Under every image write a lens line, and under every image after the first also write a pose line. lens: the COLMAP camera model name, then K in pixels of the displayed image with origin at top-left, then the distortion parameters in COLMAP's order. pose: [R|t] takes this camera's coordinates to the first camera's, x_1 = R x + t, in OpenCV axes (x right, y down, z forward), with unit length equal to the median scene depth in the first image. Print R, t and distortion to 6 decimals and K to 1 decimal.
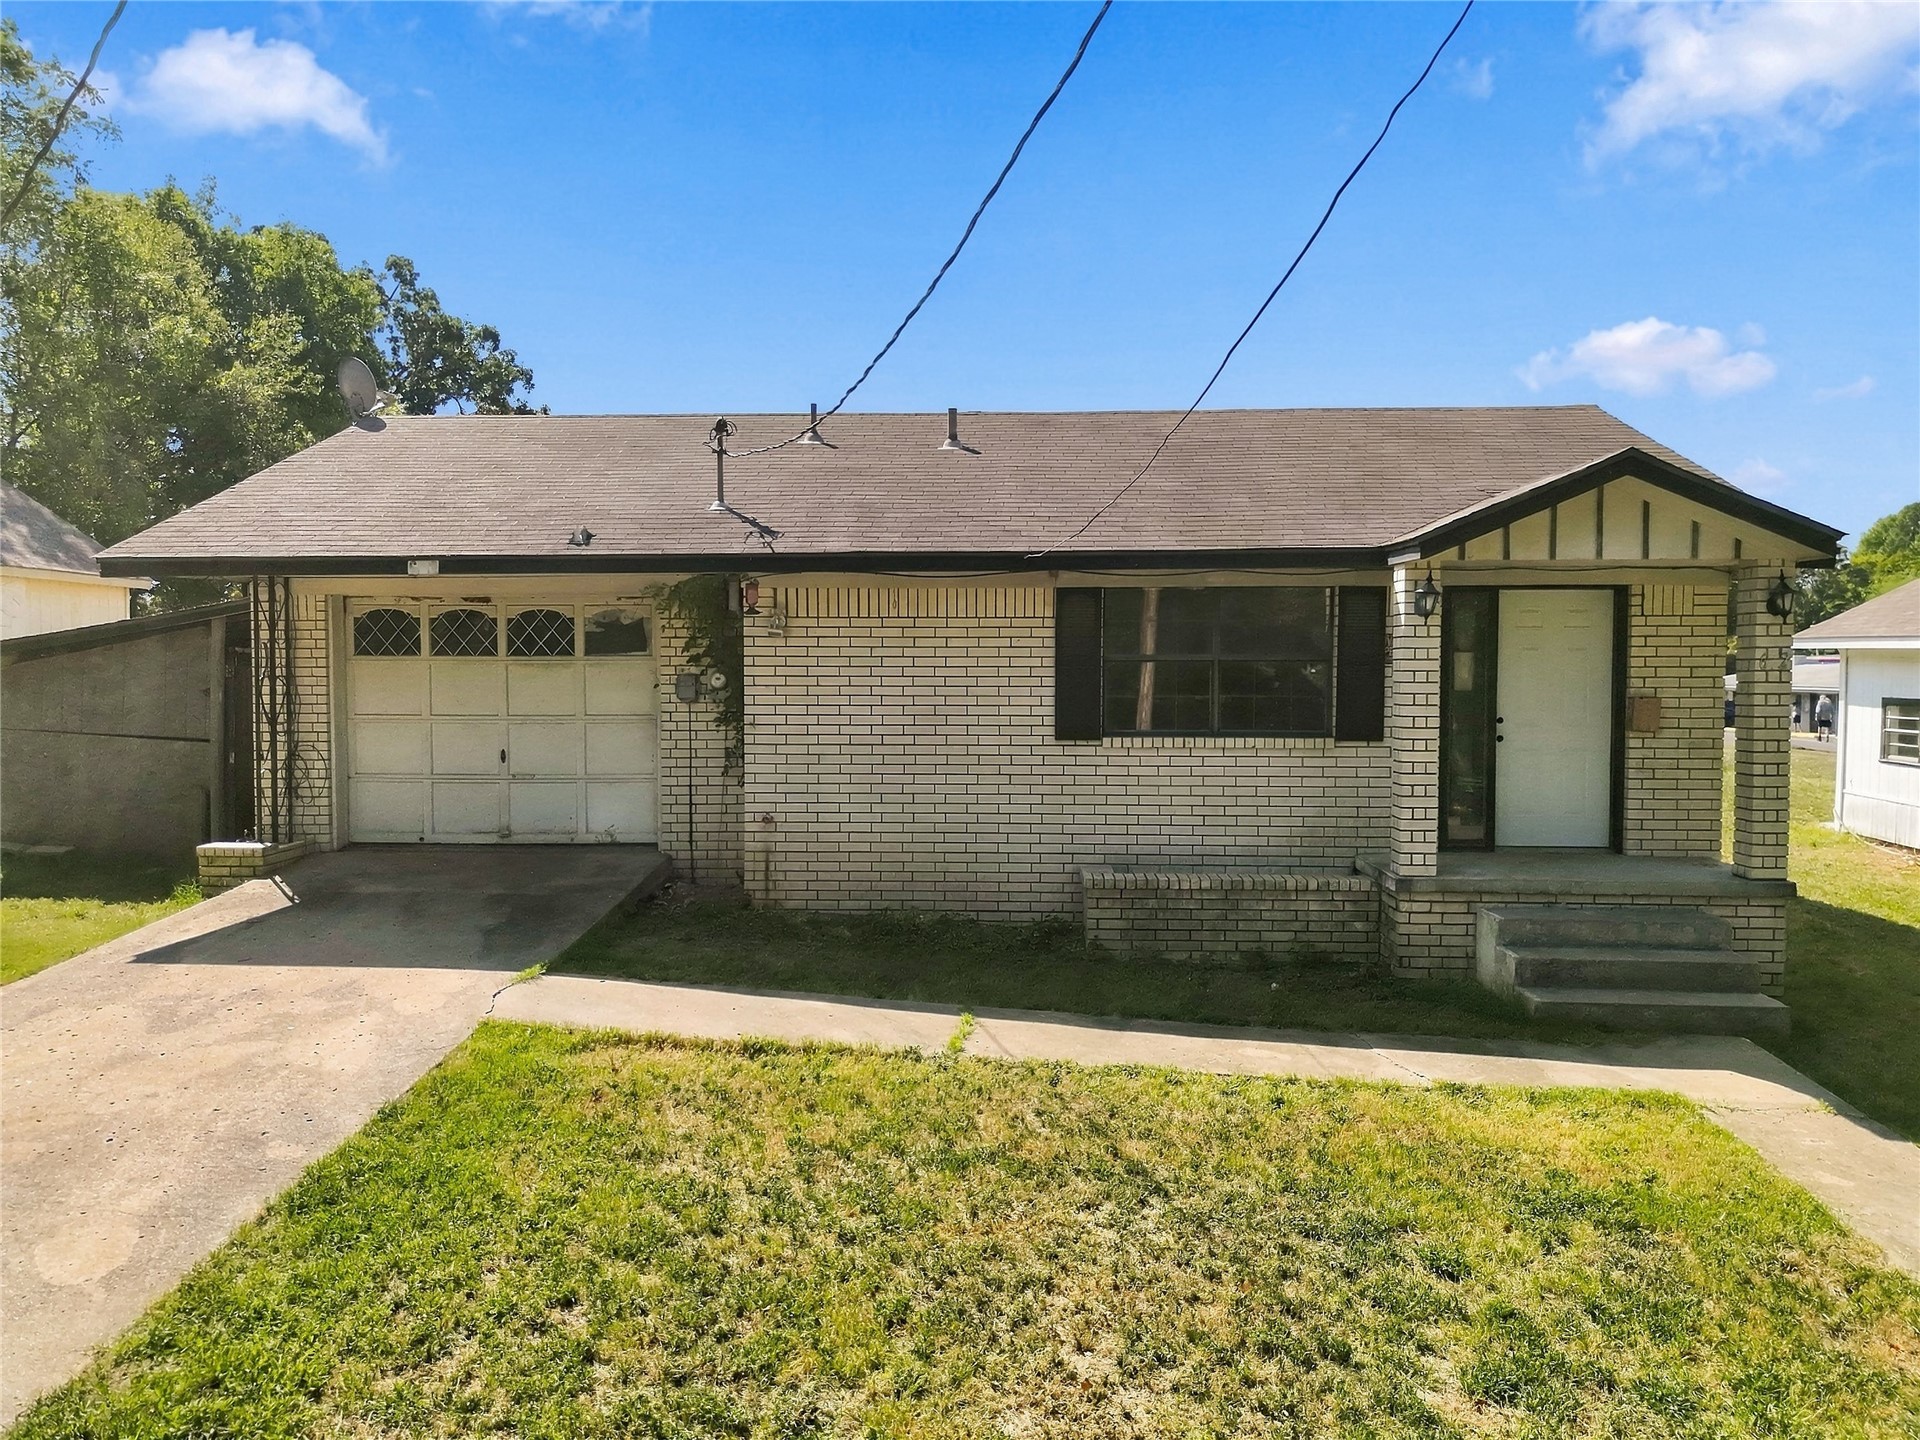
lens RADIAL K [[1356.0, 0, 960.0], [0, 1356.0, 720.0], [0, 0, 1]] dist [0.075523, -0.078852]
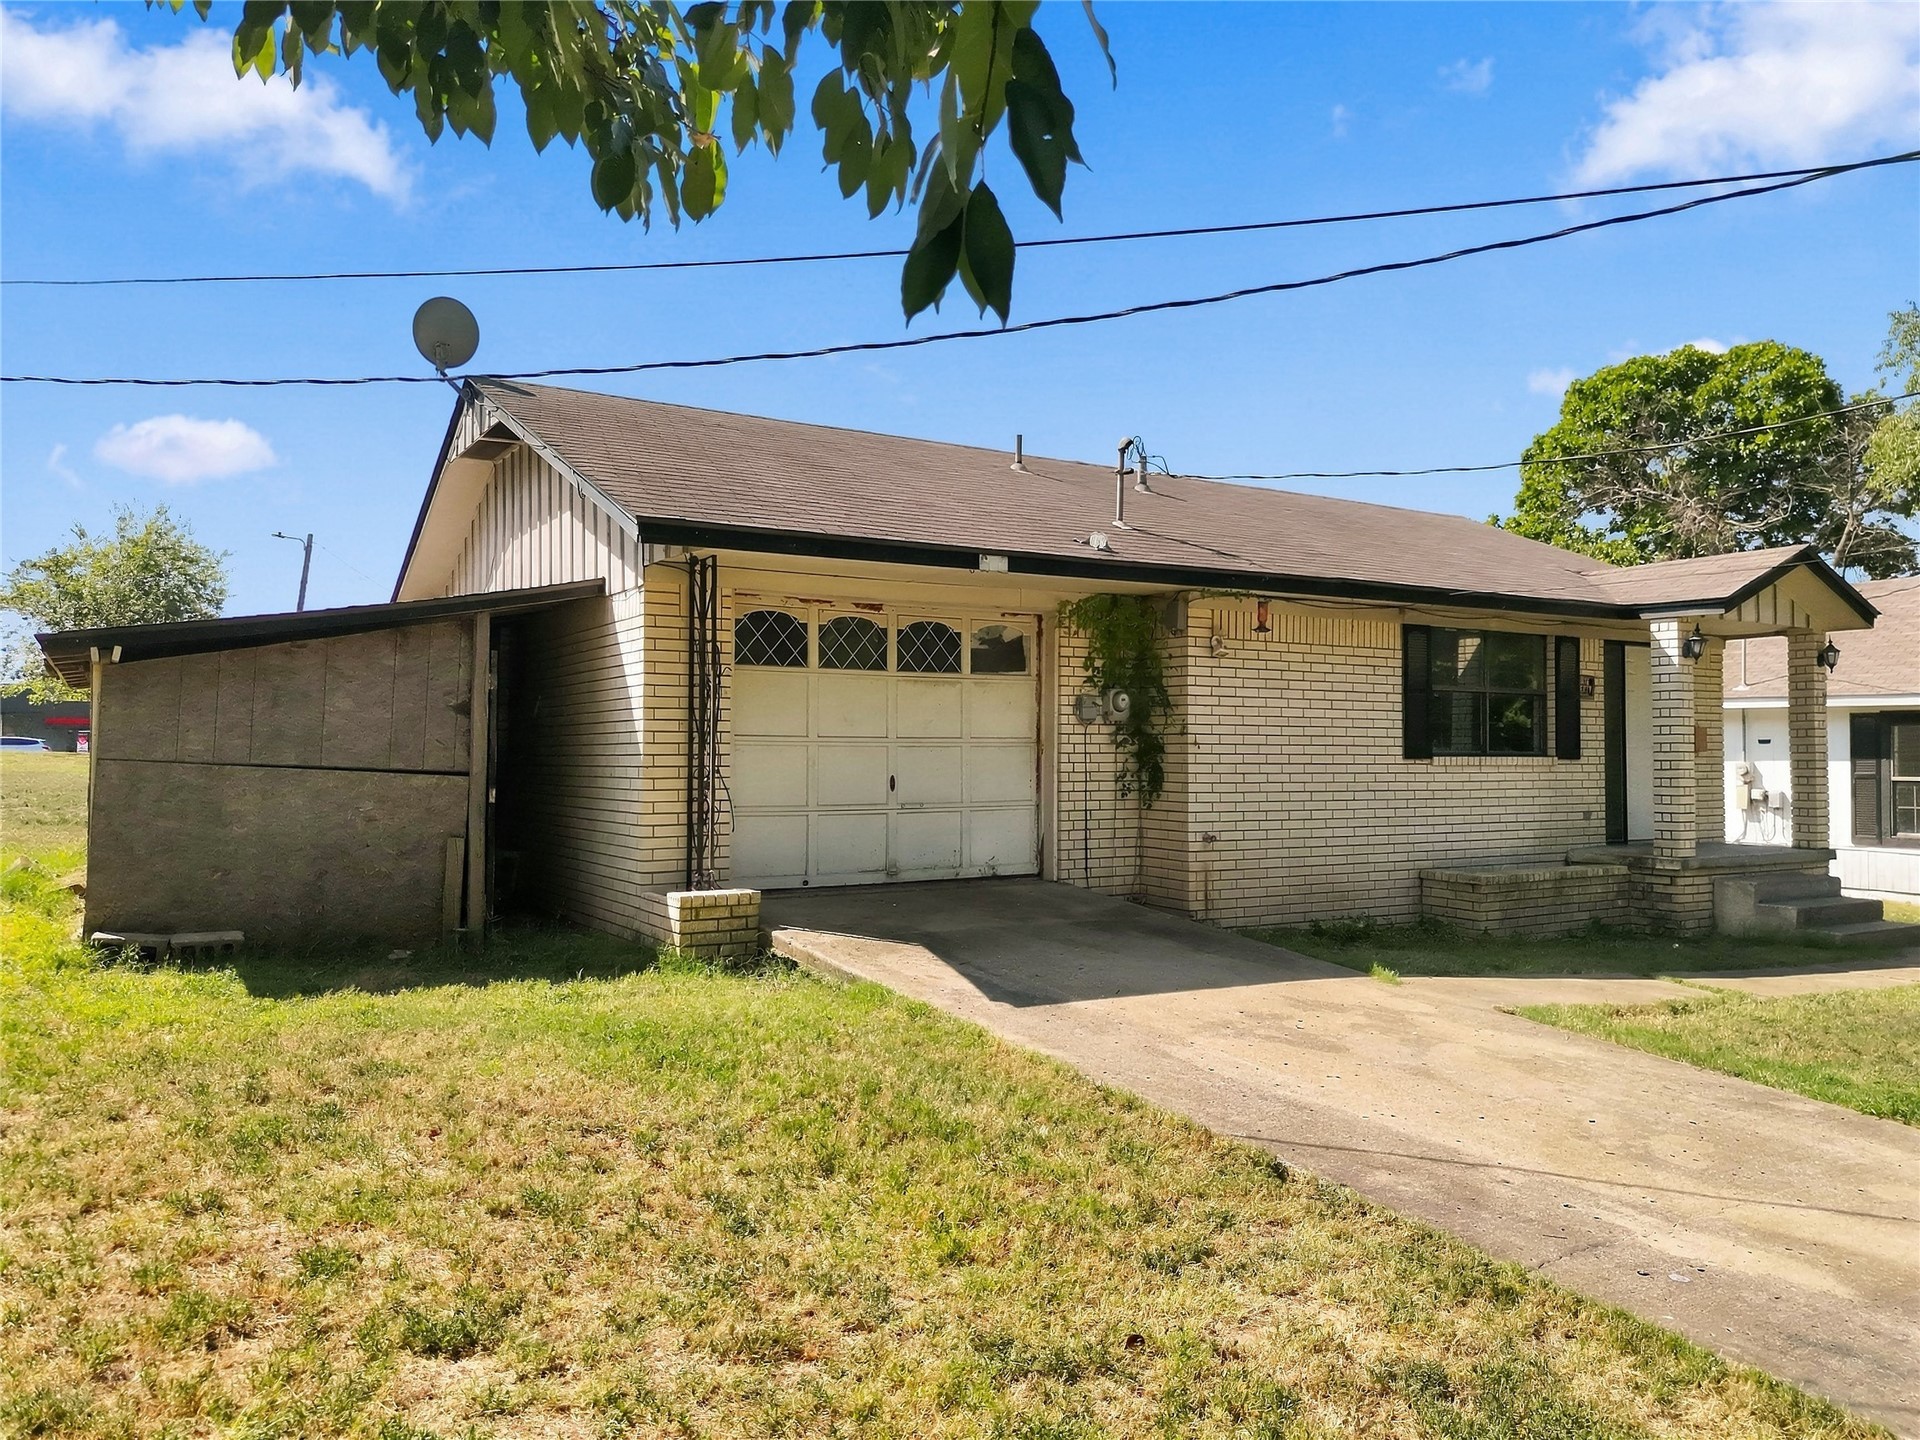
lens RADIAL K [[1356.0, 0, 960.0], [0, 1356.0, 720.0], [0, 0, 1]] dist [0.075523, -0.078852]
pose [[0.827213, 0.015961, 0.561662, -0.889788], [0.020325, 0.998092, -0.058298, 0.042068], [-0.561521, 0.059640, 0.825310, 0.275791]]
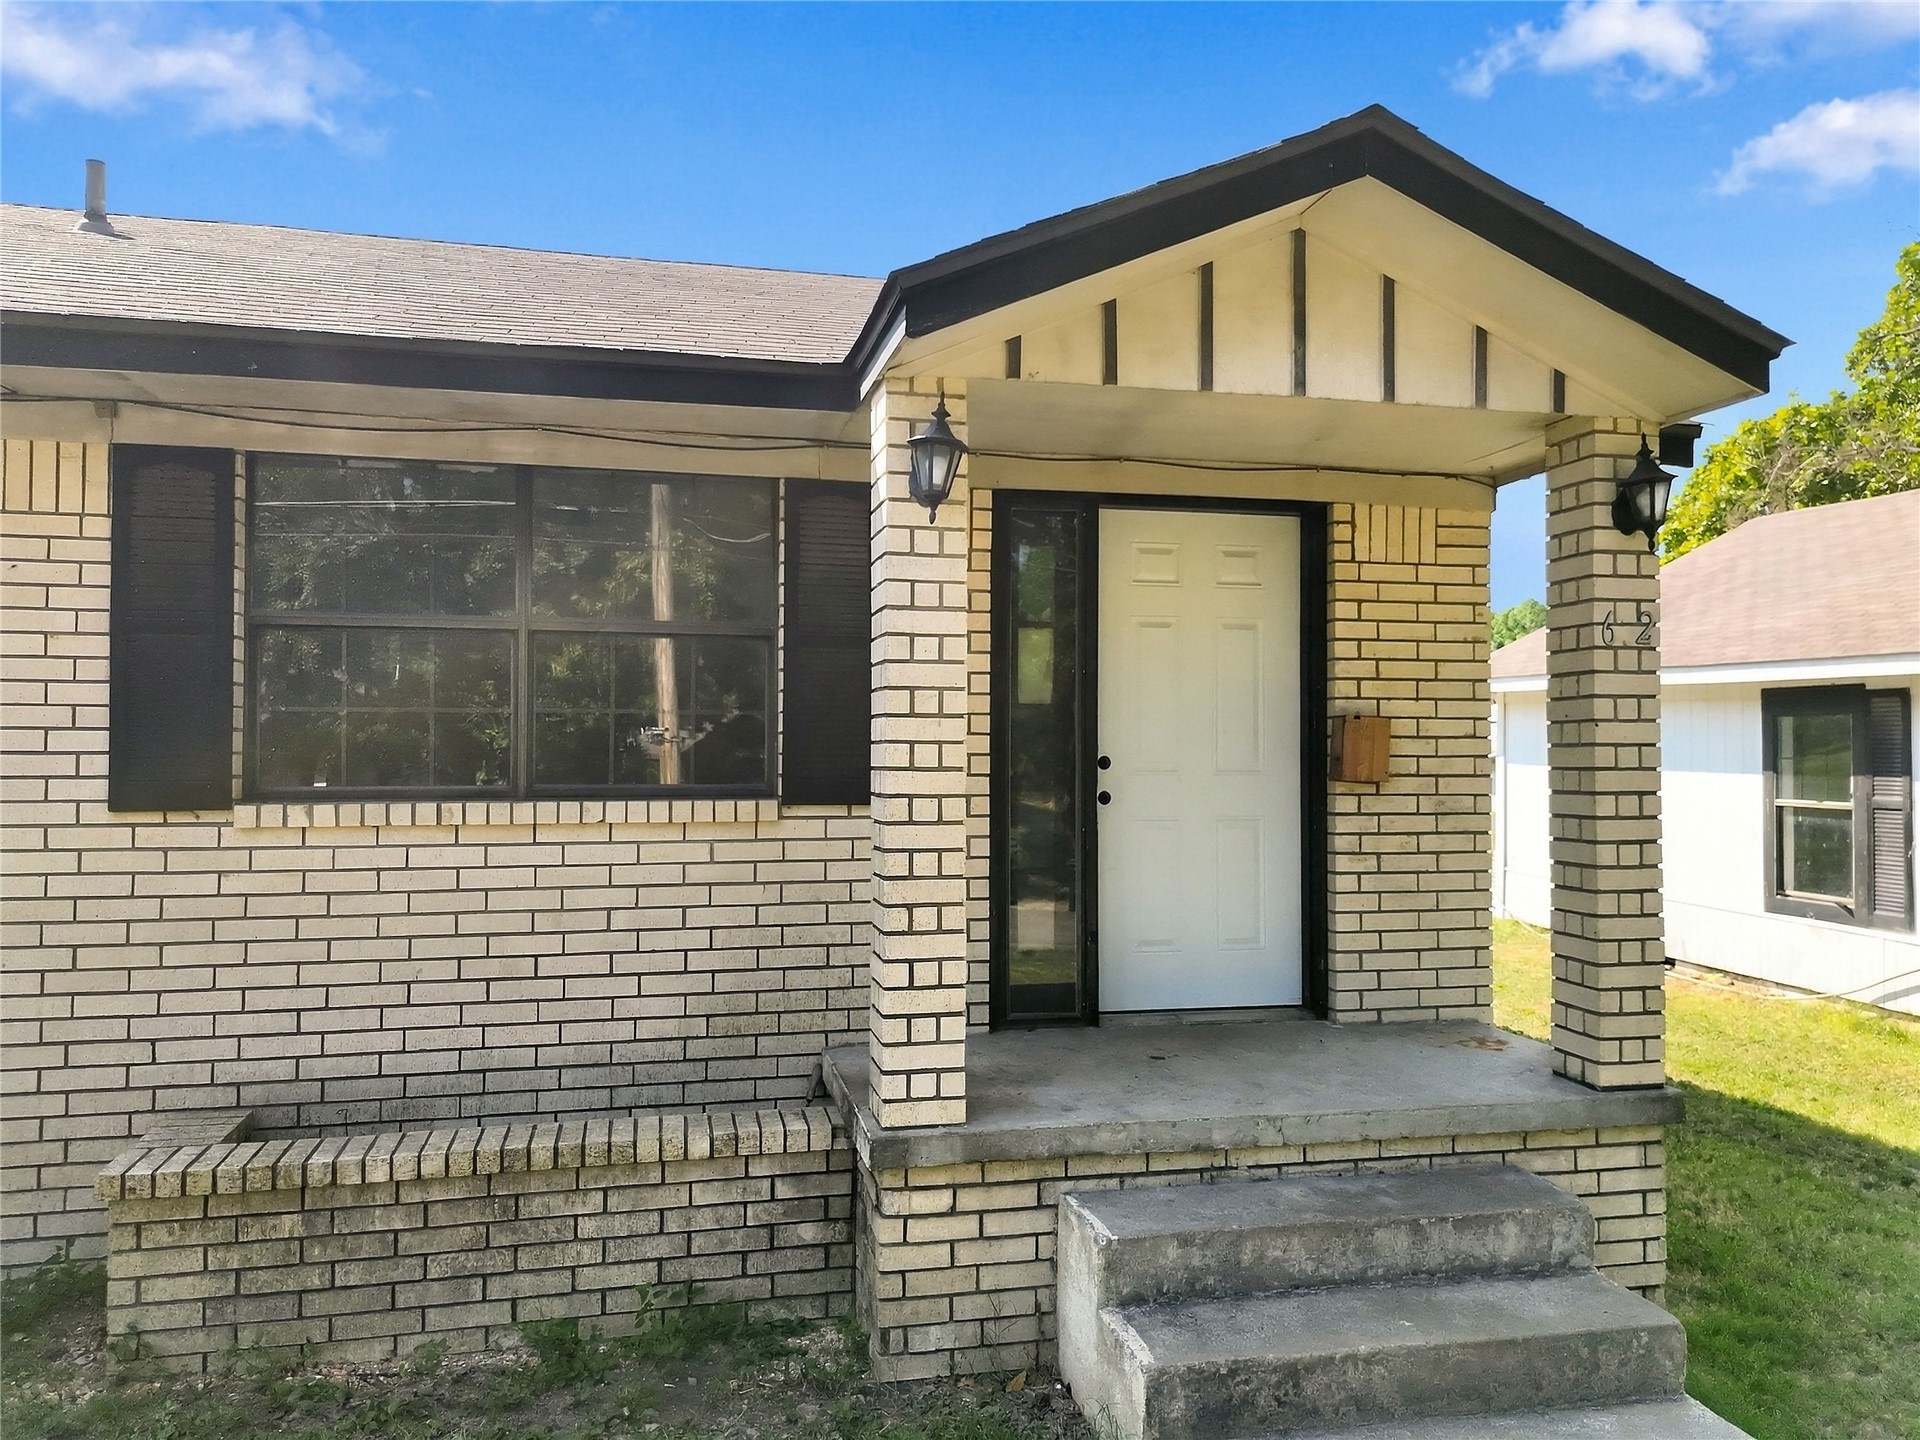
lens RADIAL K [[1356.0, 0, 960.0], [0, 1356.0, 720.0], [0, 0, 1]] dist [0.075523, -0.078852]
pose [[0.965854, 0.006696, 0.259001, 0.216772], [0.008173, 0.998381, -0.056288, 0.012859], [-0.258959, 0.056483, 0.964235, 0.539546]]
